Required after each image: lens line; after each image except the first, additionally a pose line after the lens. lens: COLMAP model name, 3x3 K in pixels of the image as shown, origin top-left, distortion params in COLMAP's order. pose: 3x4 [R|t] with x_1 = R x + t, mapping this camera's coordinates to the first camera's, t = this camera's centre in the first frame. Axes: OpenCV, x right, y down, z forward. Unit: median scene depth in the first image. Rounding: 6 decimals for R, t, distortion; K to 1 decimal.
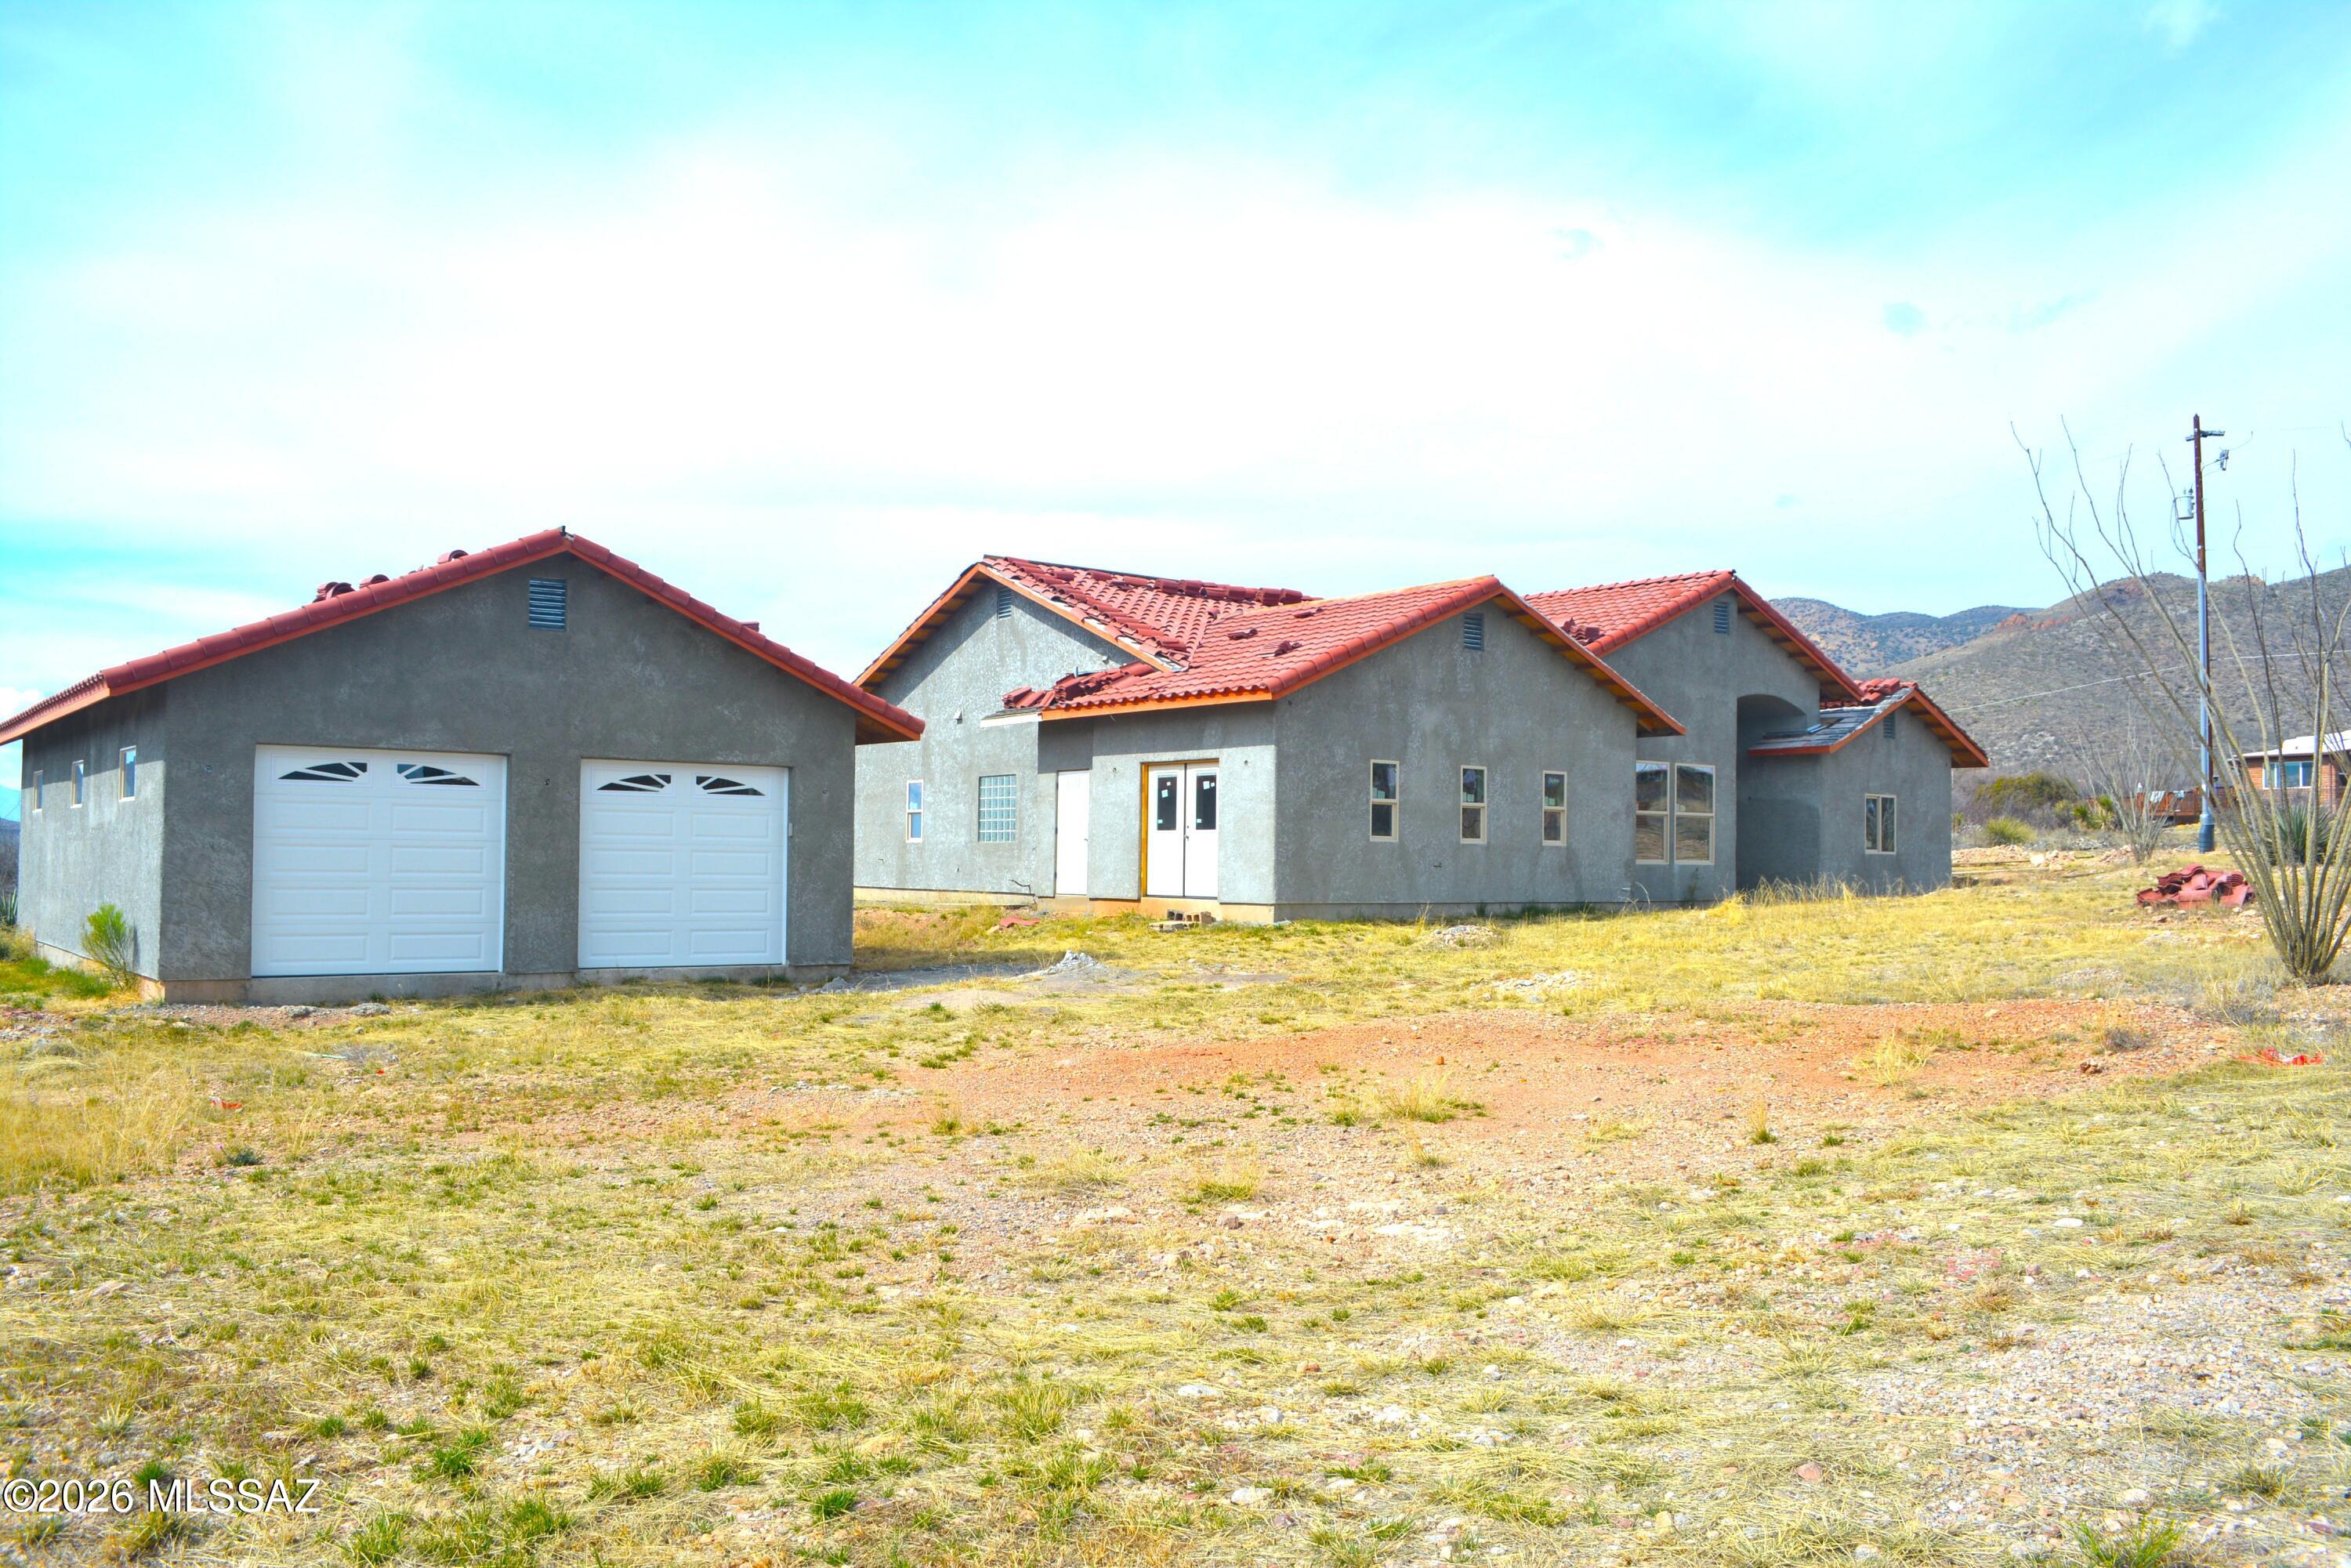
lens RADIAL K [[1815.7, 0, 1179.9], [0, 1815.7, 784.0], [0, 0, 1]] dist [-0.078366, 0.003681]
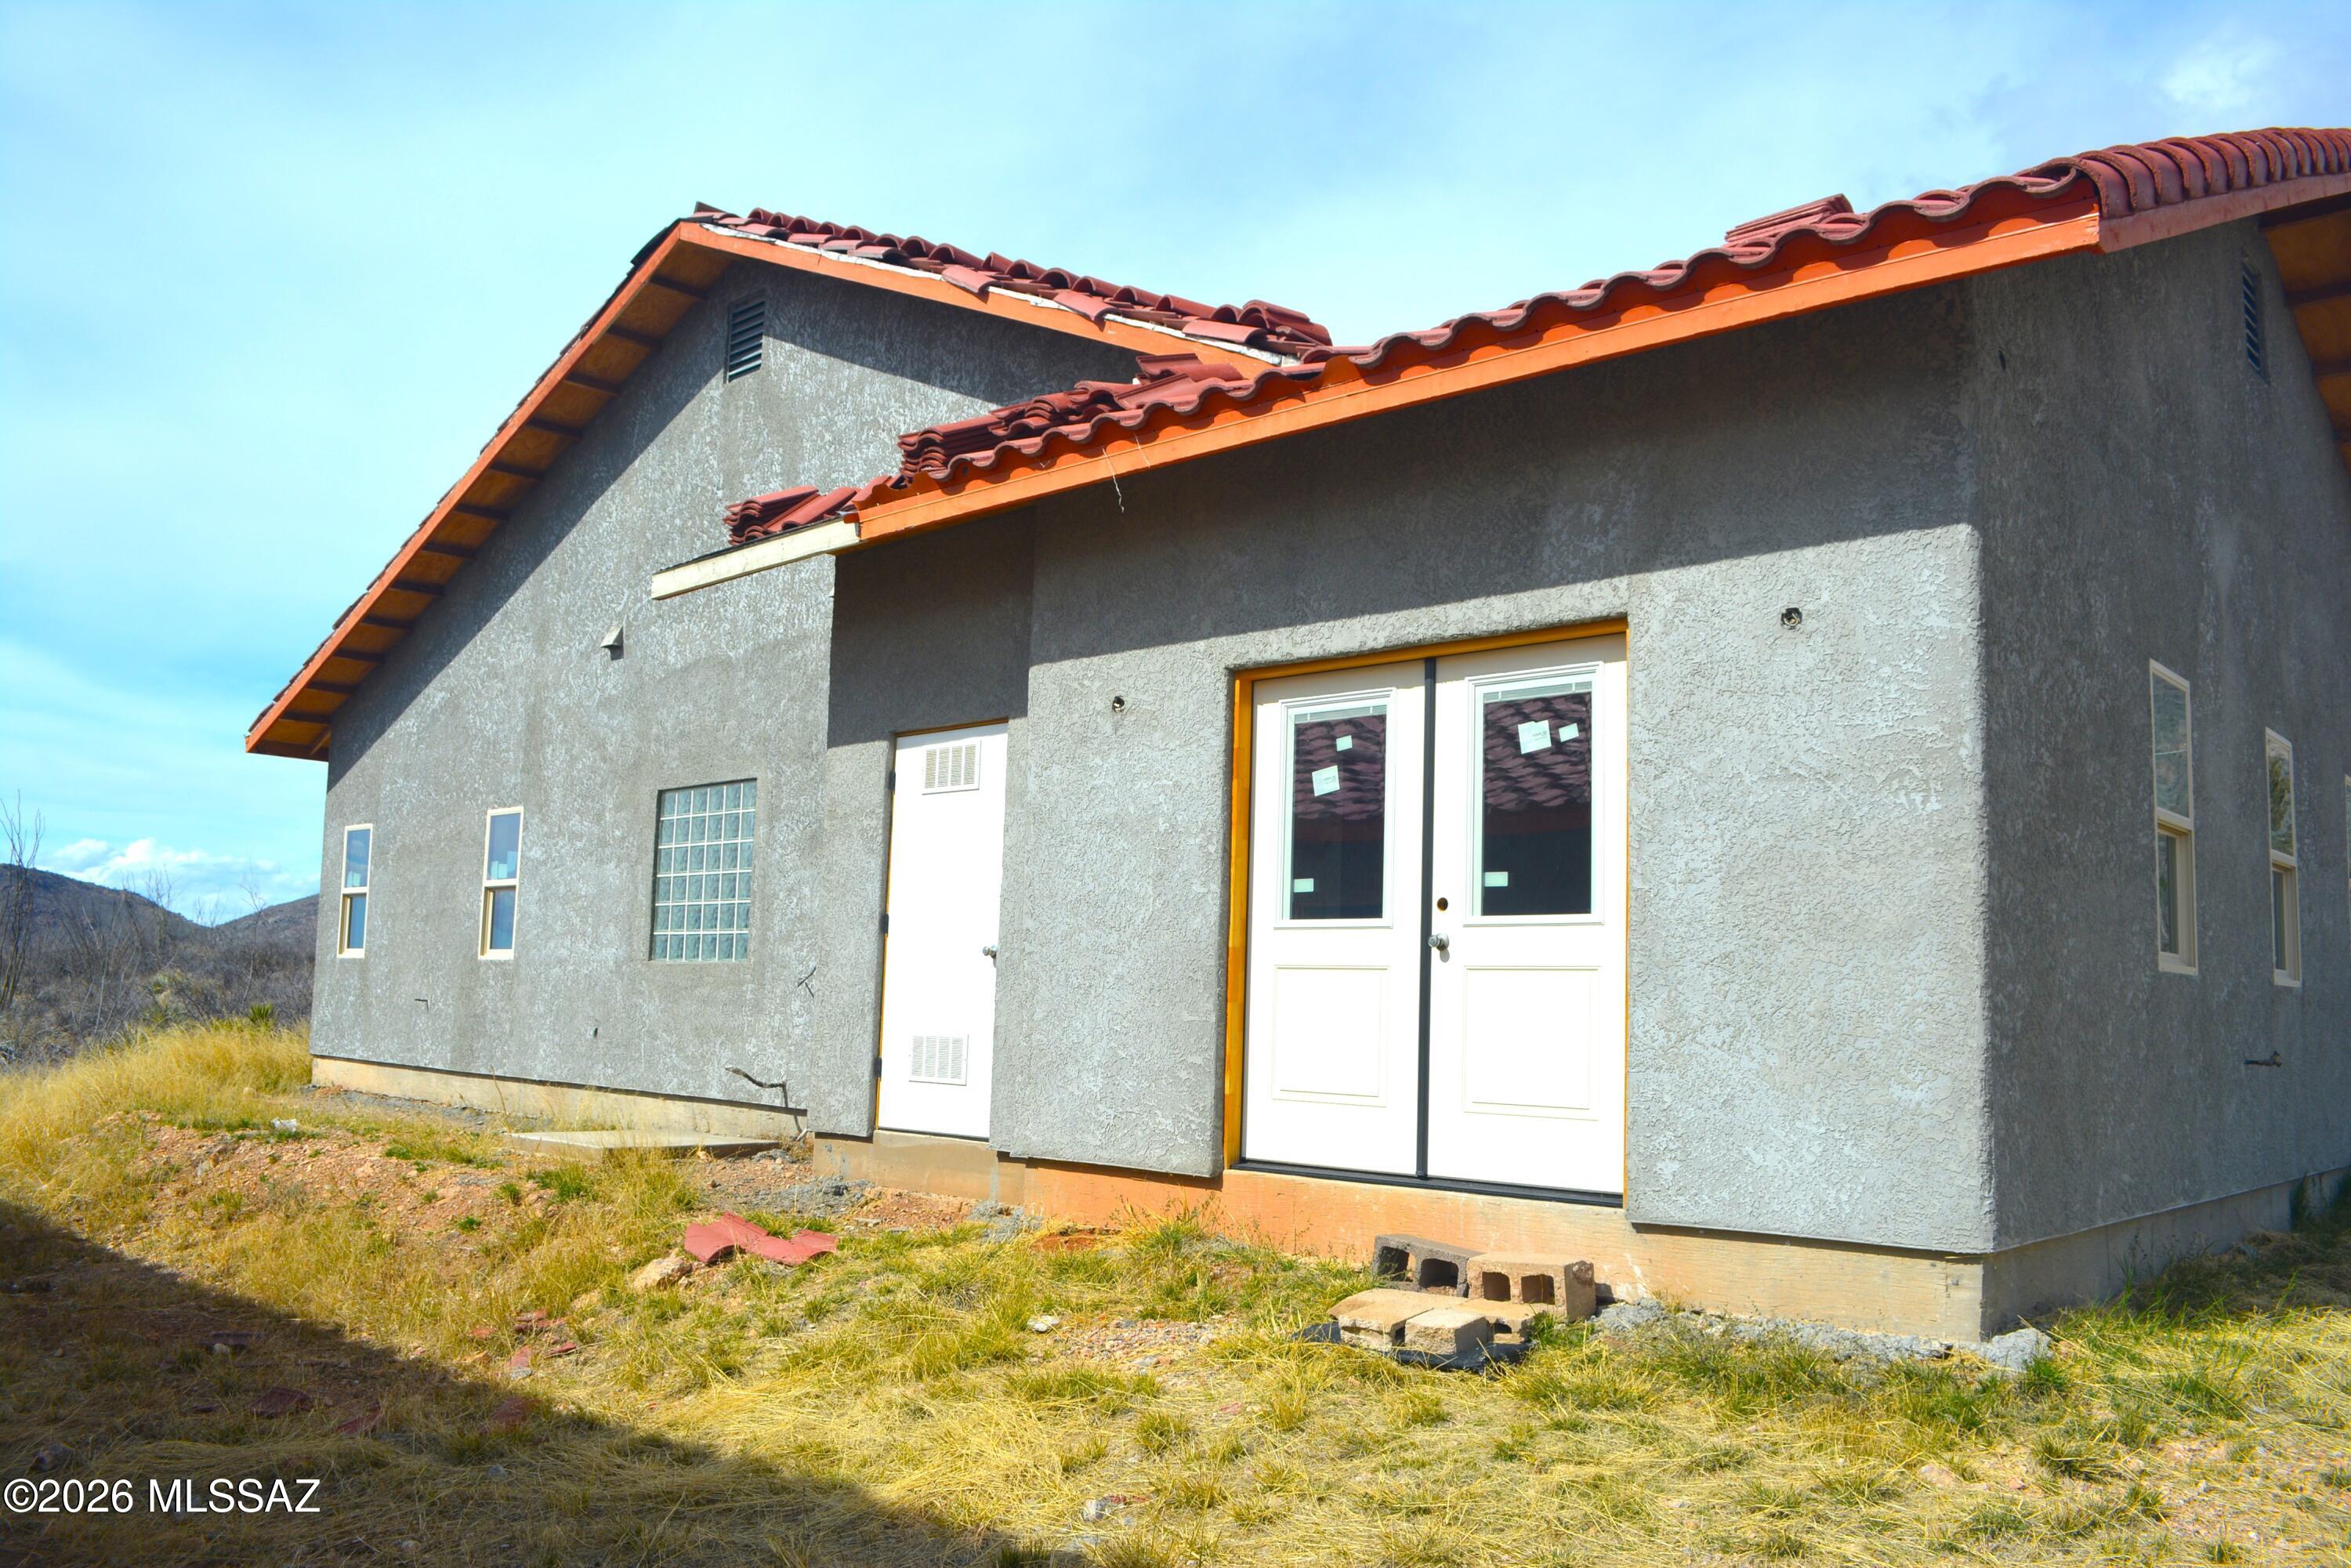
lens RADIAL K [[1815.7, 0, 1170.3], [0, 1815.7, 796.8], [0, 0, 1]] dist [-0.078366, 0.003681]
pose [[0.990328, 0.031240, 0.135186, -0.086887], [-0.021695, 0.997204, -0.071512, 0.035139], [-0.137042, 0.067887, 0.988236, 0.958067]]
